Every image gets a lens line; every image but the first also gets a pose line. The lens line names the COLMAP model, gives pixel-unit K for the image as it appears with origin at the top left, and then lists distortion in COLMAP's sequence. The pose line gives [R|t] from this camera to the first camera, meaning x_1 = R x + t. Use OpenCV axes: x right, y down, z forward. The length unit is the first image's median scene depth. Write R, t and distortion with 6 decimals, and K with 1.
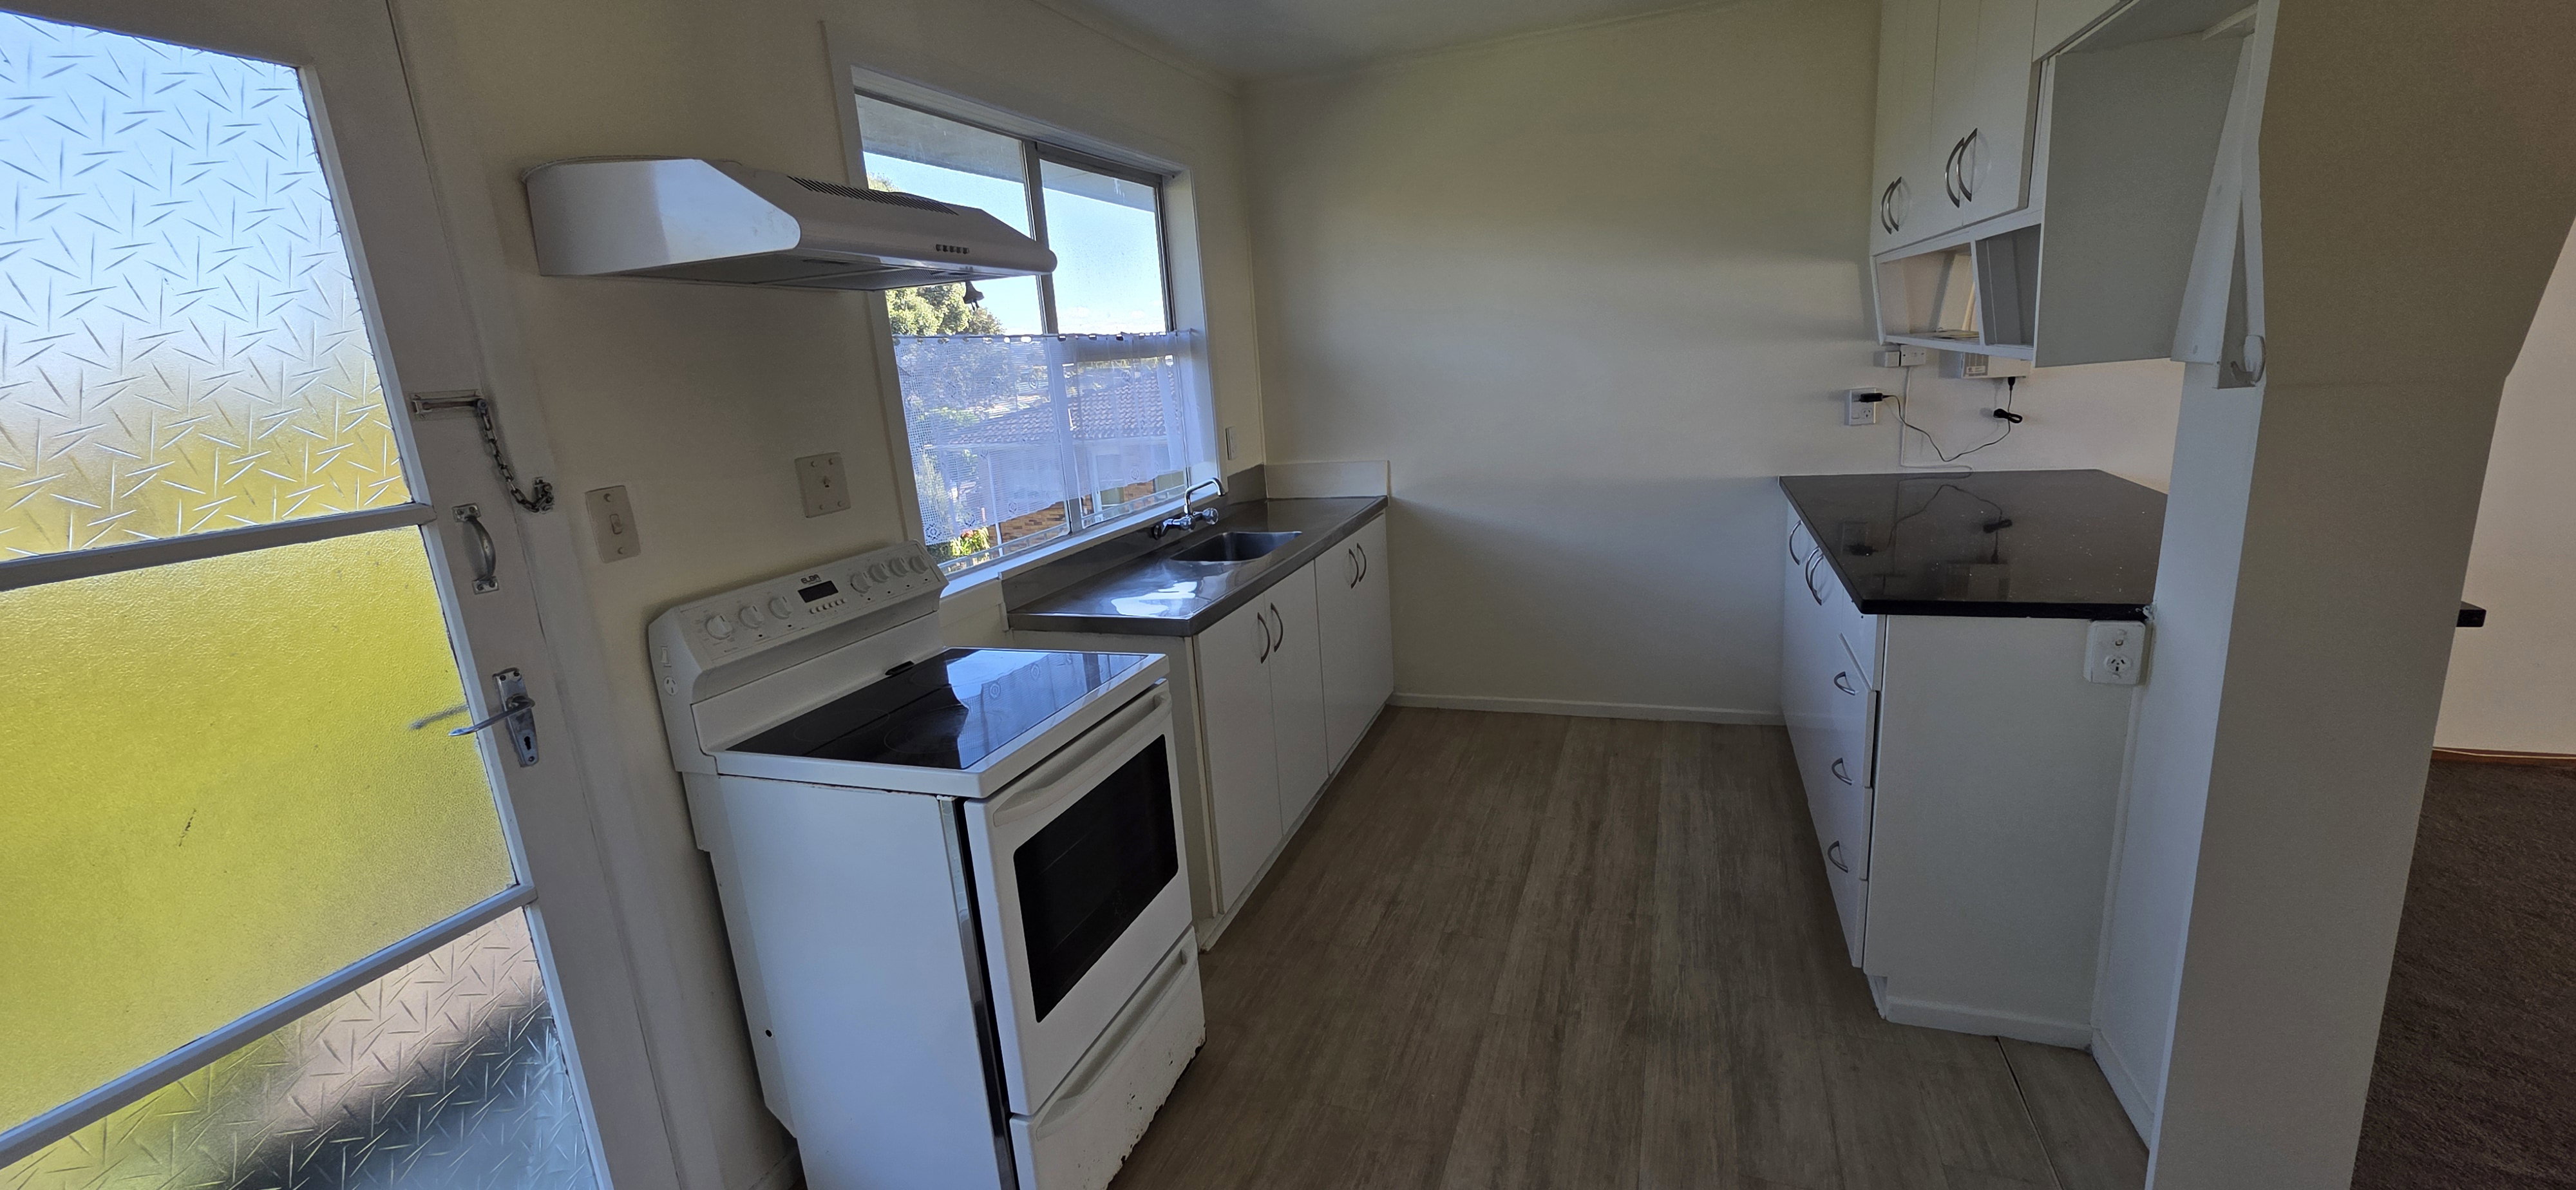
lens RADIAL K [[1014.0, 0, 1278.5], [0, 1014.0, 585.4], [0, 0, 1]] dist [0.000612, -0.000005]
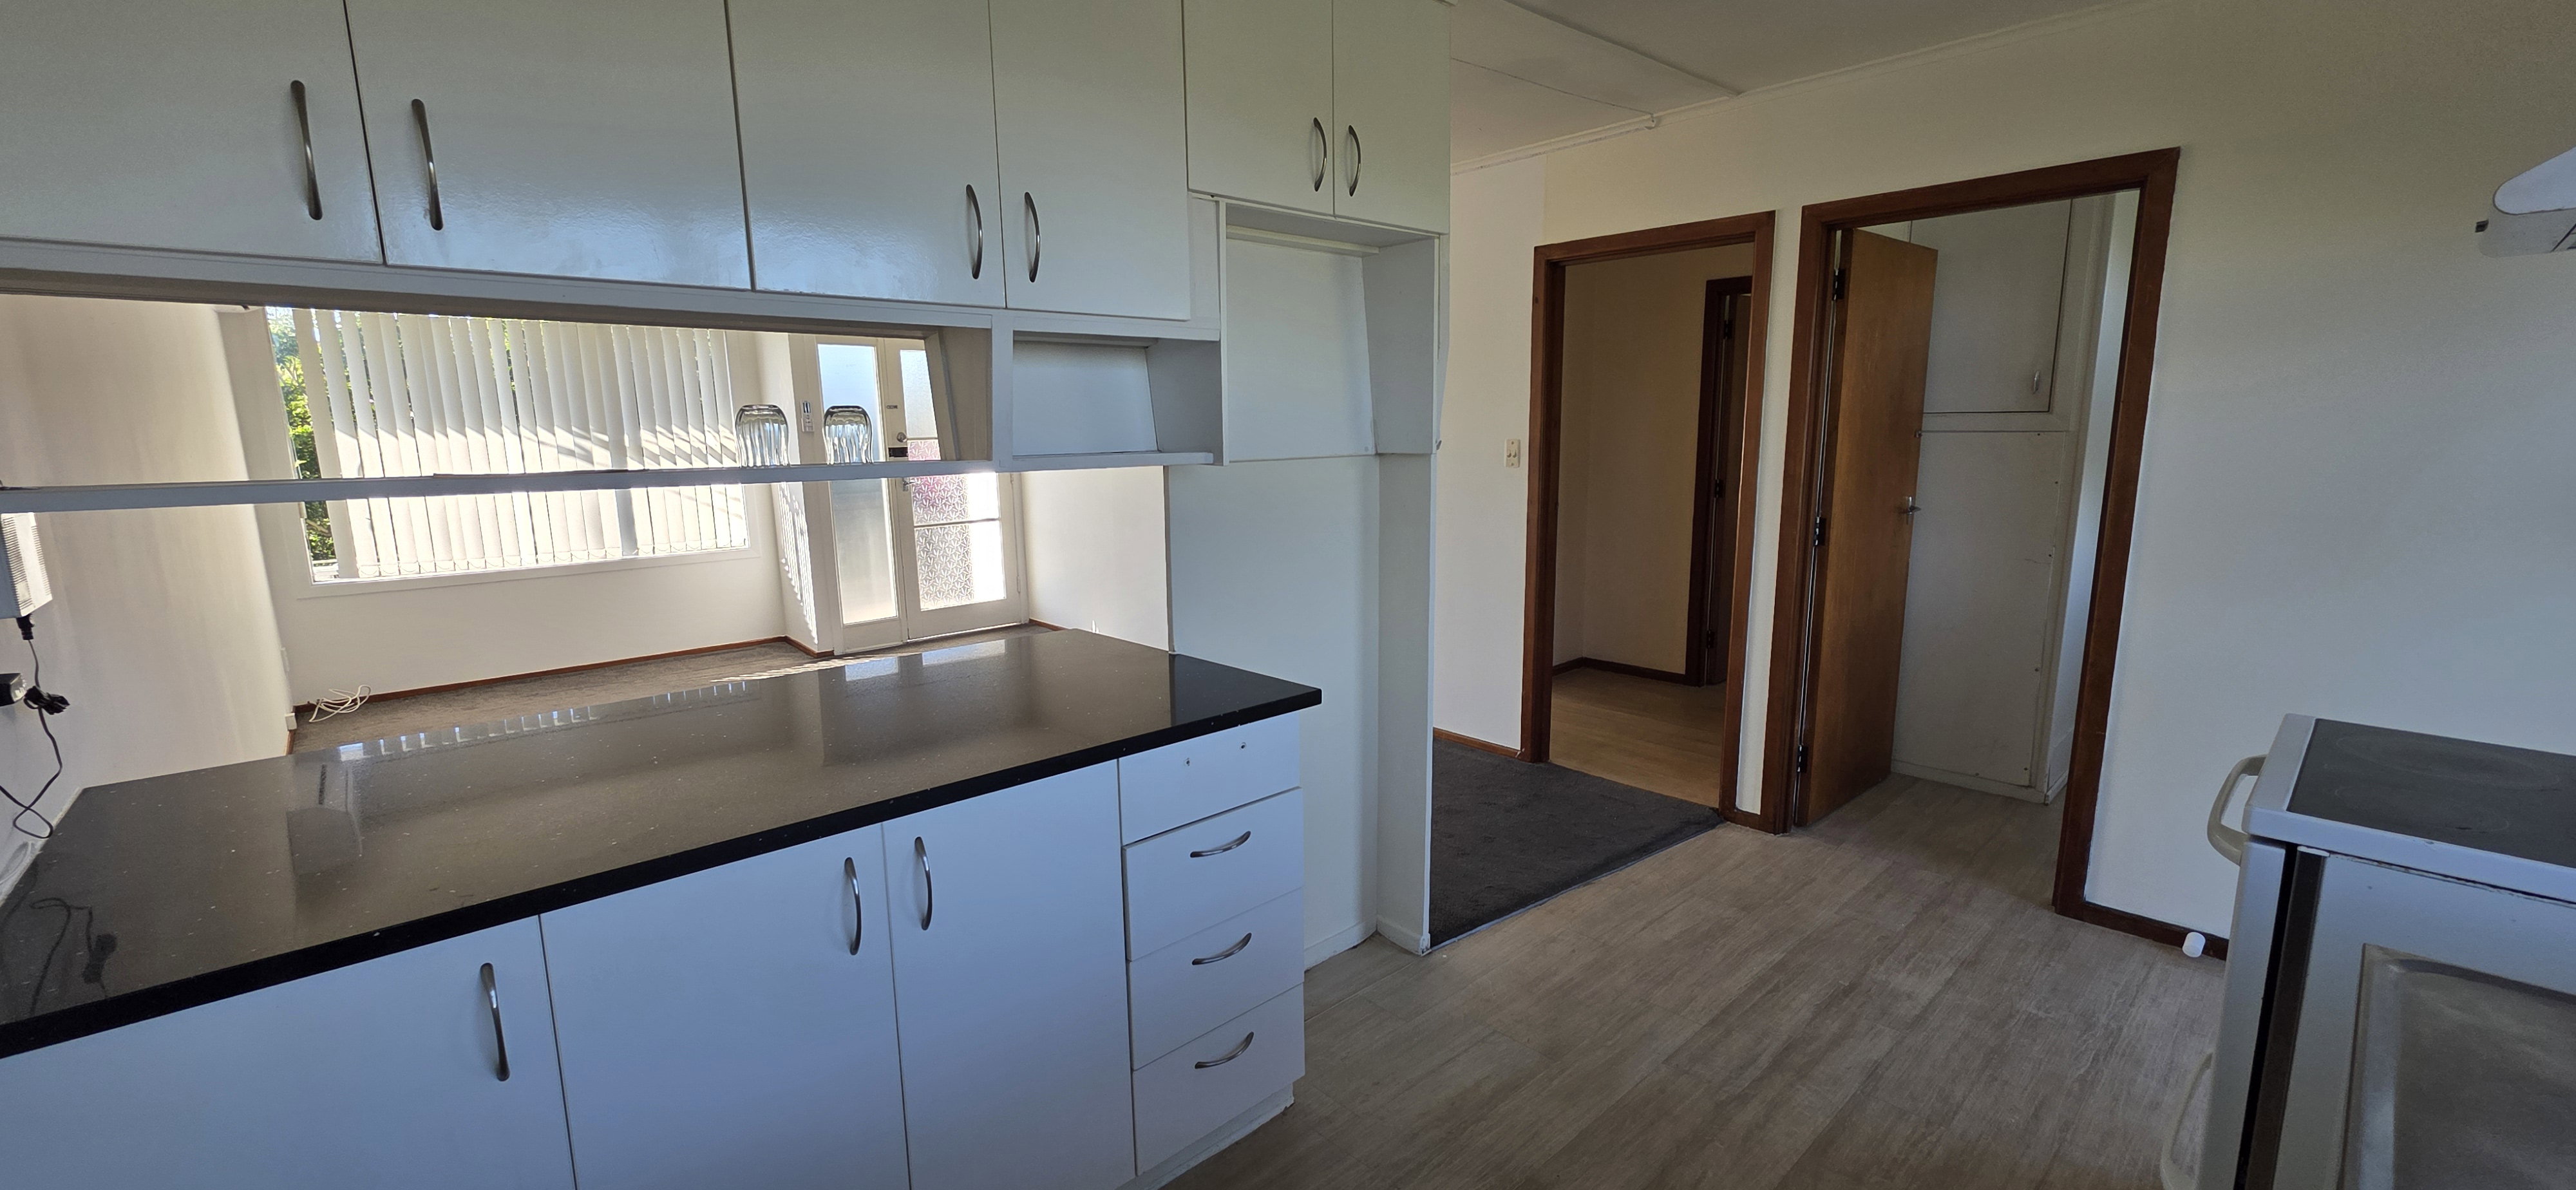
lens RADIAL K [[1014.0, 0, 1290.1], [0, 1014.0, 603.4], [0, 0, 1]] dist [0.000612, -0.000005]
pose [[-0.893796, 0.004868, 0.448448, 0.105024], [0.177274, 0.922340, 0.343311, -0.258873], [-0.411950, 0.386348, -0.825247, 1.152823]]
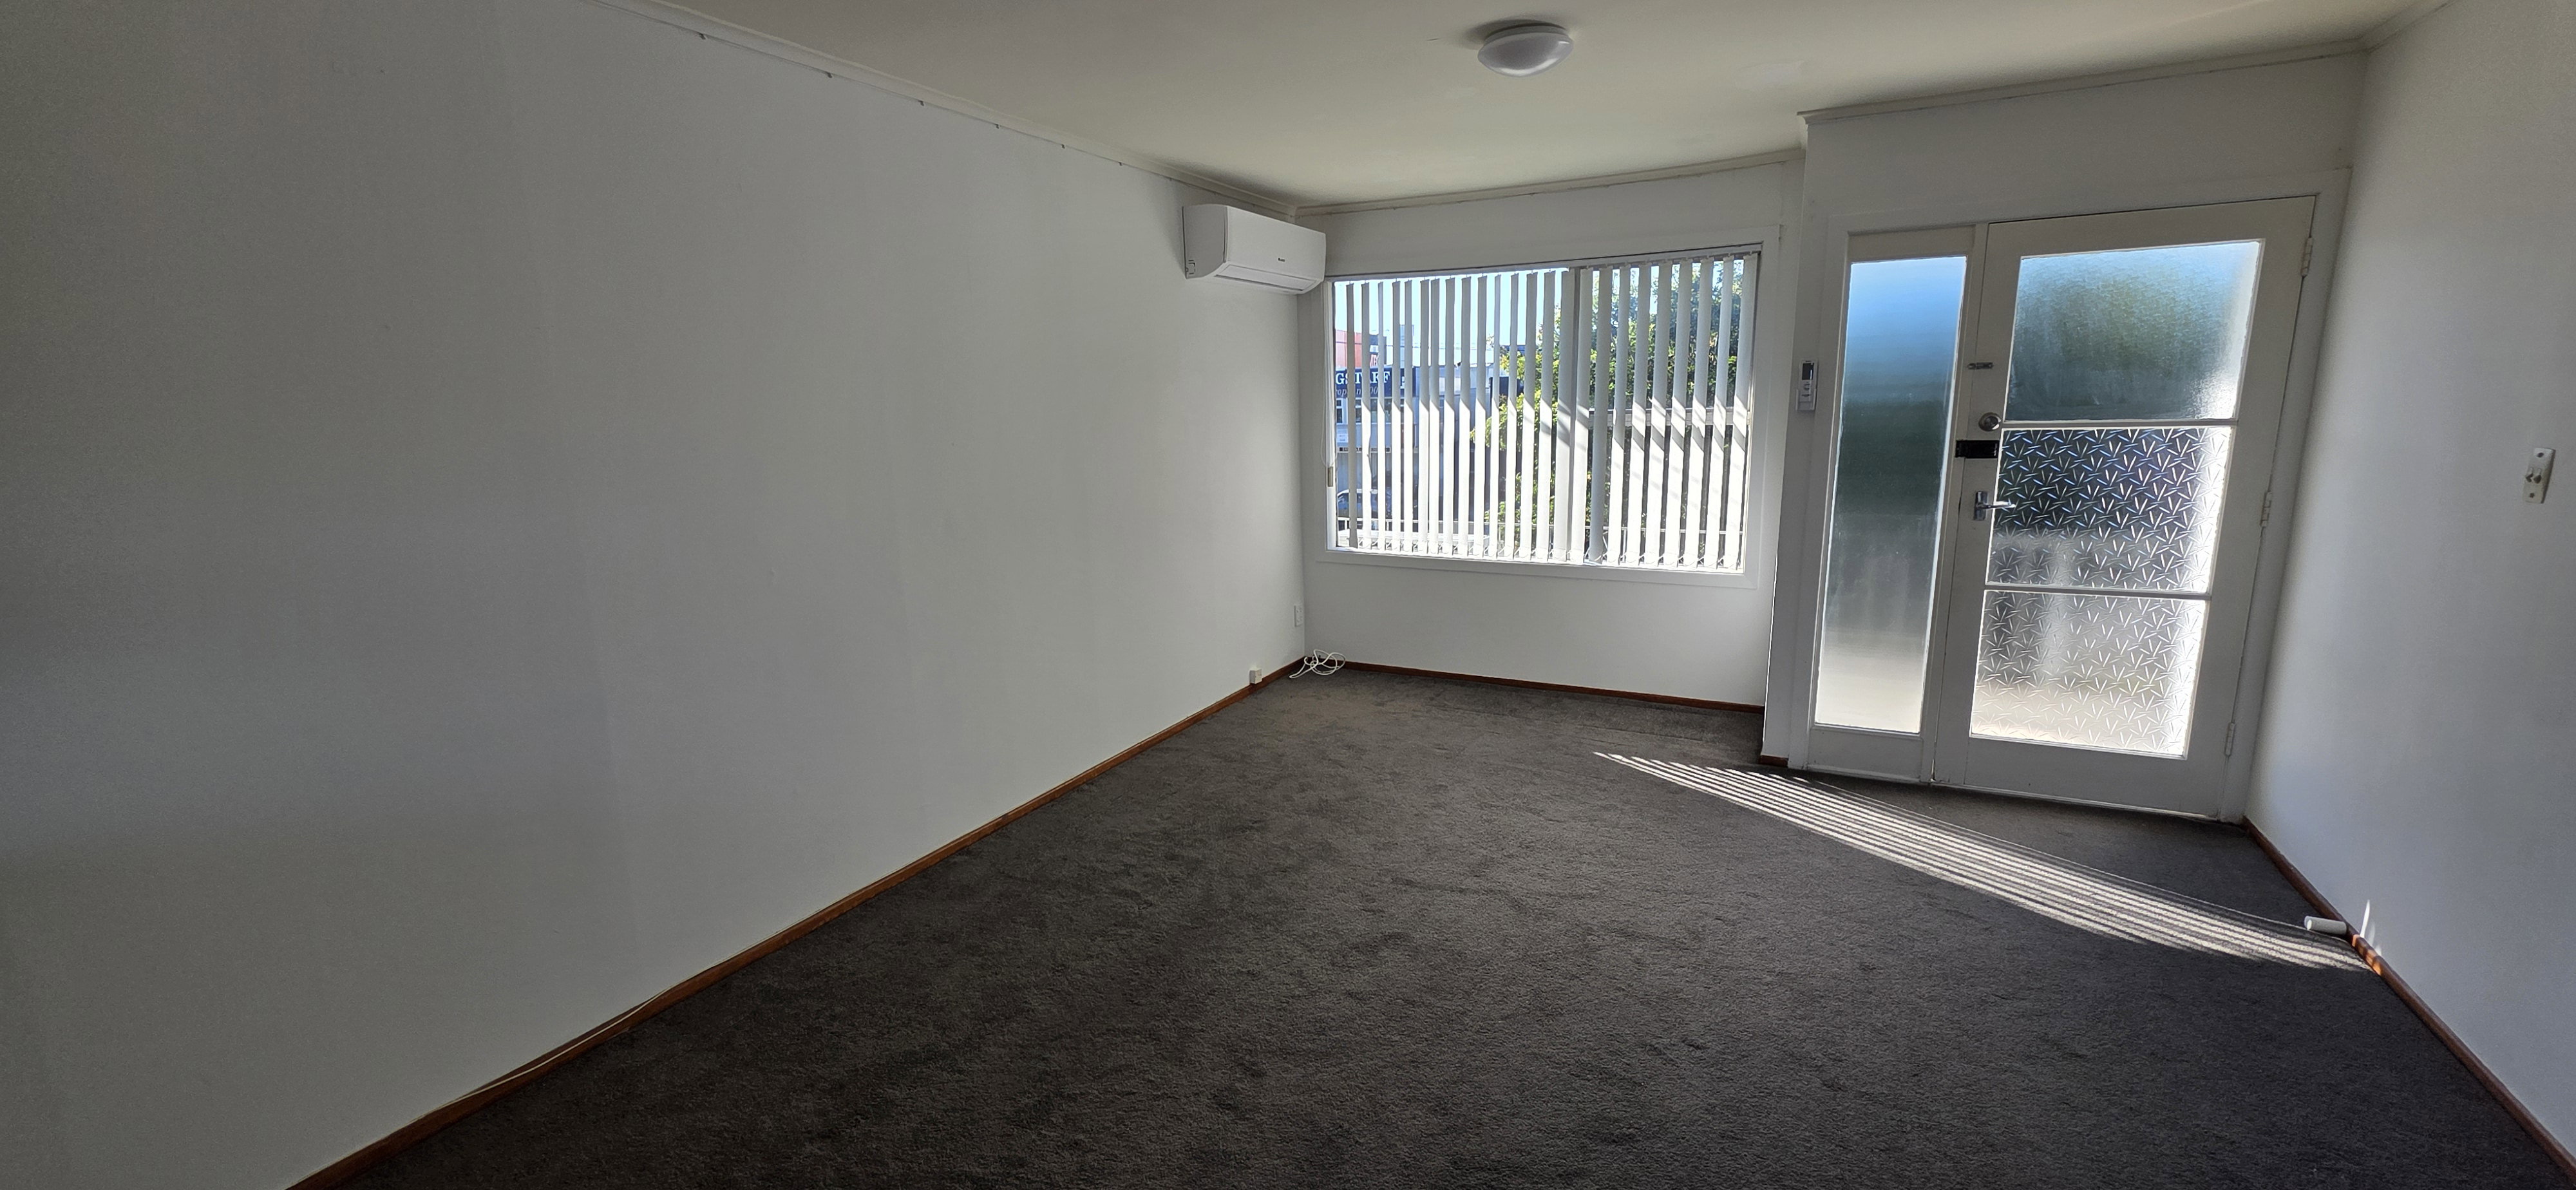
lens RADIAL K [[1014.0, 0, 1280.5], [0, 1014.0, 588.3], [0, 0, 1]] dist [0.000612, -0.000005]
pose [[0.131158, -0.118080, 0.984304, 0.513953], [0.240289, 0.967061, 0.083993, -0.105667], [-0.961800, 0.225501, 0.155211, 0.254710]]
